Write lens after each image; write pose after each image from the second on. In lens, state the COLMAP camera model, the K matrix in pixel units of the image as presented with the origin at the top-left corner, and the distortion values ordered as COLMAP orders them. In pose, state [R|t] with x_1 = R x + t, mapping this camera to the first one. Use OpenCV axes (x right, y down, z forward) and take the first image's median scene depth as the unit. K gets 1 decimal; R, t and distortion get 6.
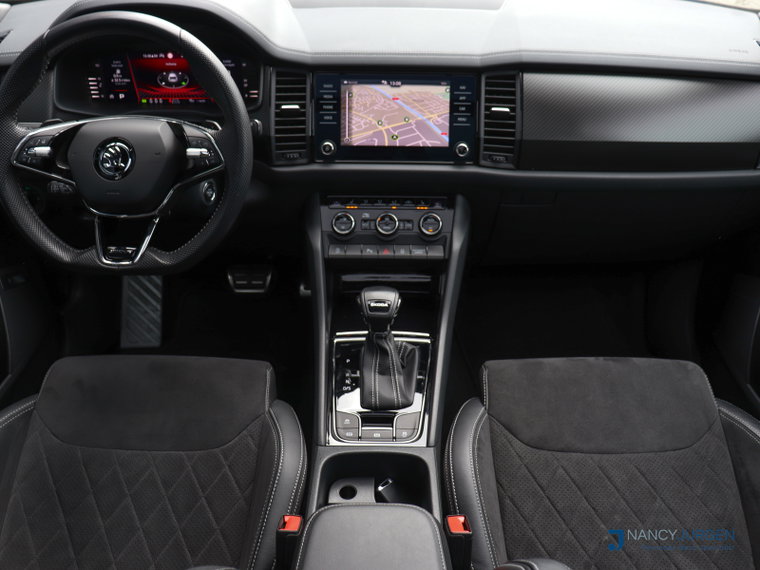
lens RADIAL K [[708.3, 0, 380.0], [0, 708.3, 285.0], [0, 0, 1]] dist [-0.157175, 0.125213]
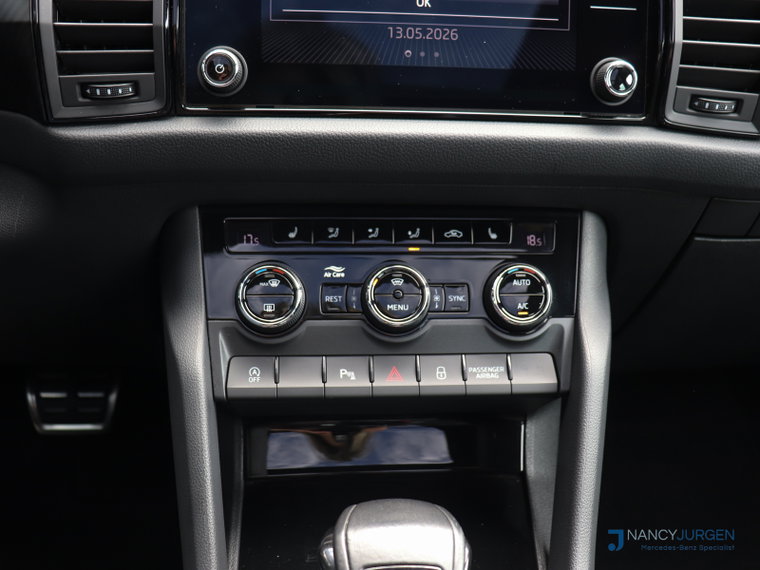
lens RADIAL K [[808.1, 0, 380.0], [0, 808.1, 285.0], [0, 0, 1]] dist [-0.130937, 0.006241]
pose [[0.994778, -0.012312, 0.101318, -0.039407], [0.019811, 0.997110, -0.073344, -0.064780], [-0.100122, 0.074968, 0.992147, 0.627194]]
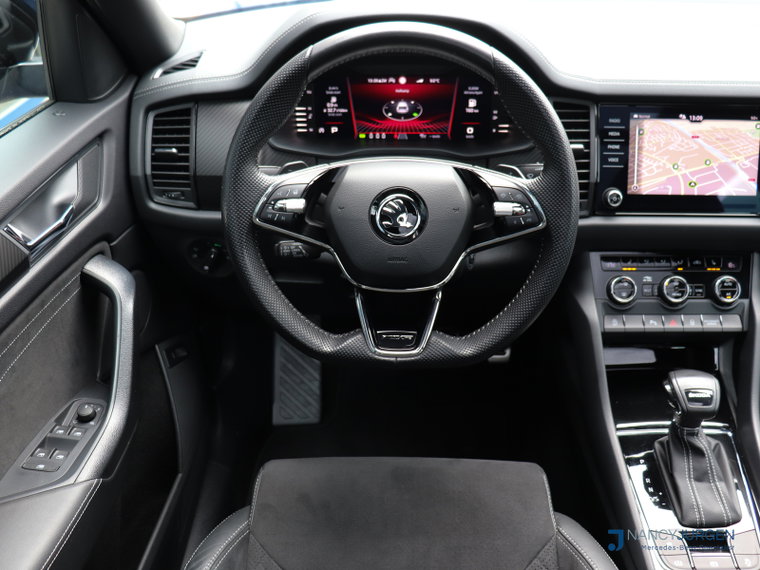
lens RADIAL K [[724.5, 0, 380.0], [0, 724.5, 285.0], [0, 0, 1]] dist [-0.166365, 0.152087]
pose [[0.999653, -0.008620, -0.024900, -0.319872], [0.007649, 0.999217, -0.038824, -0.064339], [0.025215, 0.038620, 0.998936, 0.181605]]
